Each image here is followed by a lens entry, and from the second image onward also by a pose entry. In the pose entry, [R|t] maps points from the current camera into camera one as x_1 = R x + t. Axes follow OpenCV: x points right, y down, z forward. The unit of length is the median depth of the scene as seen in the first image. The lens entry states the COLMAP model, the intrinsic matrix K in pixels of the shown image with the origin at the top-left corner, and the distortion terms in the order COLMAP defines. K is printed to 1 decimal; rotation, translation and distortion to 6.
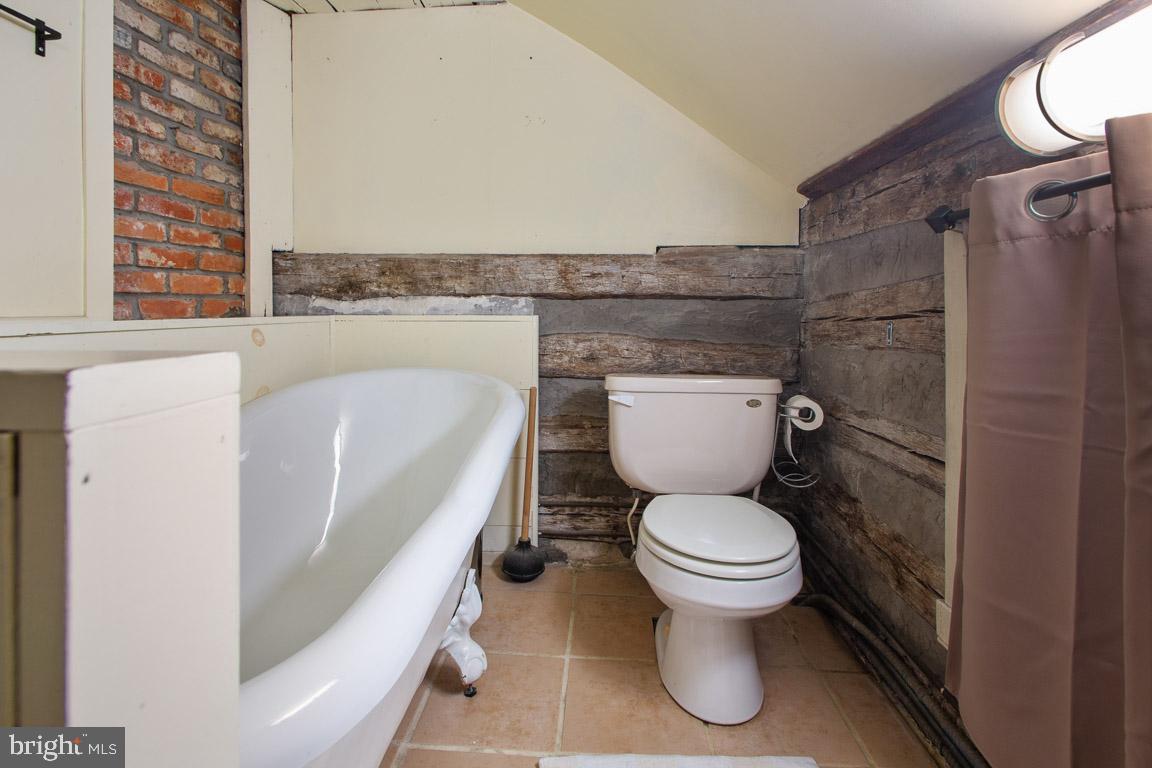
lens RADIAL K [[570.8, 0, 585.4], [0, 570.8, 314.5], [0, 0, 1]] dist [-0.004277, 0.000404]
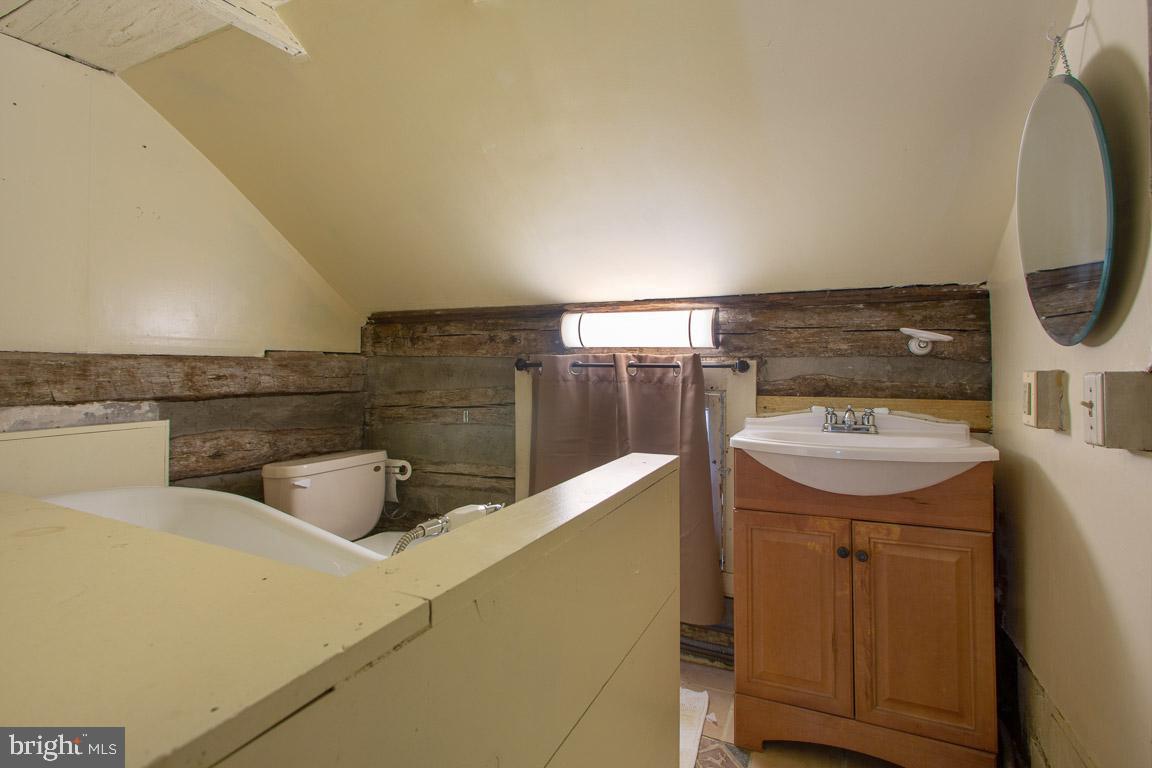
lens RADIAL K [[556.4, 0, 575.8], [0, 556.4, 376.9], [0, 0, 1]] dist [-0.007205, 0.005523]
pose [[0.389317, -0.015790, 0.920968, -0.678975], [0.004231, 0.999873, 0.015354, -0.082364], [-0.921094, -0.002081, 0.389334, -0.014011]]
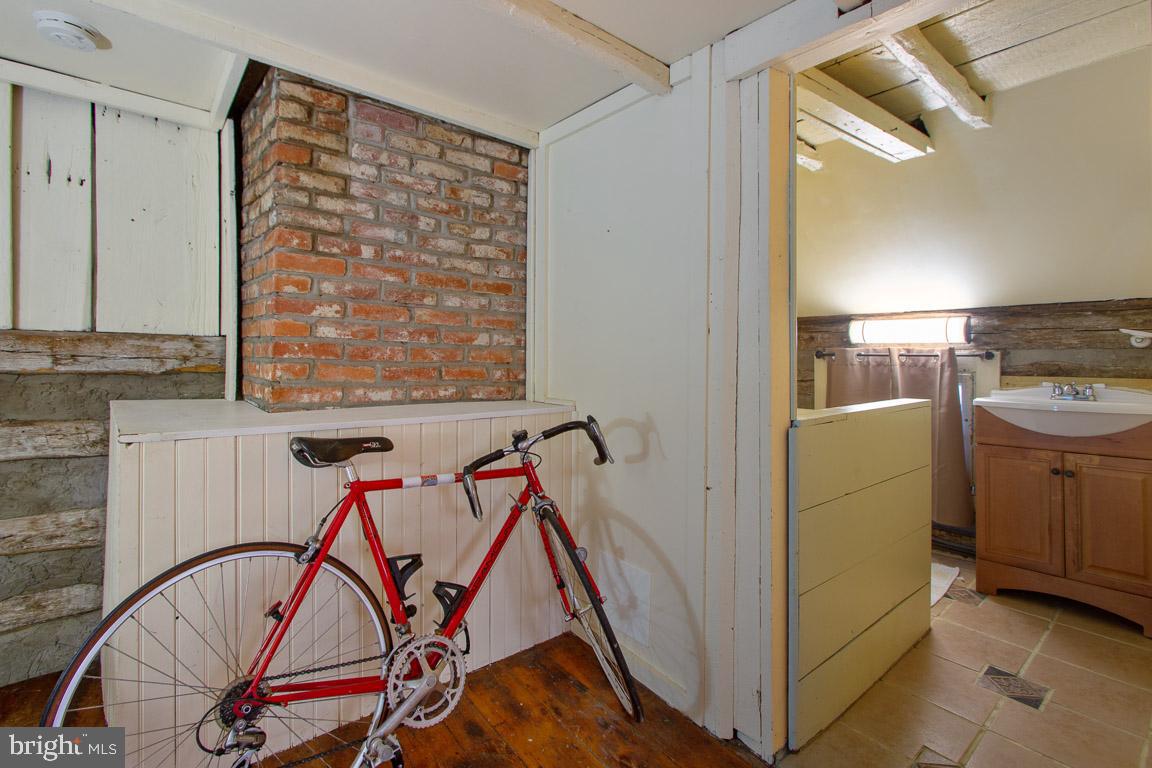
lens RADIAL K [[556.4, 0, 571.5], [0, 556.4, 361.8], [0, 0, 1]] dist [-0.007205, 0.005523]
pose [[0.735456, -0.003228, 0.677565, -1.456597], [0.000782, 0.999992, 0.003916, -0.075090], [-0.677572, -0.002350, 0.735453, -0.234266]]
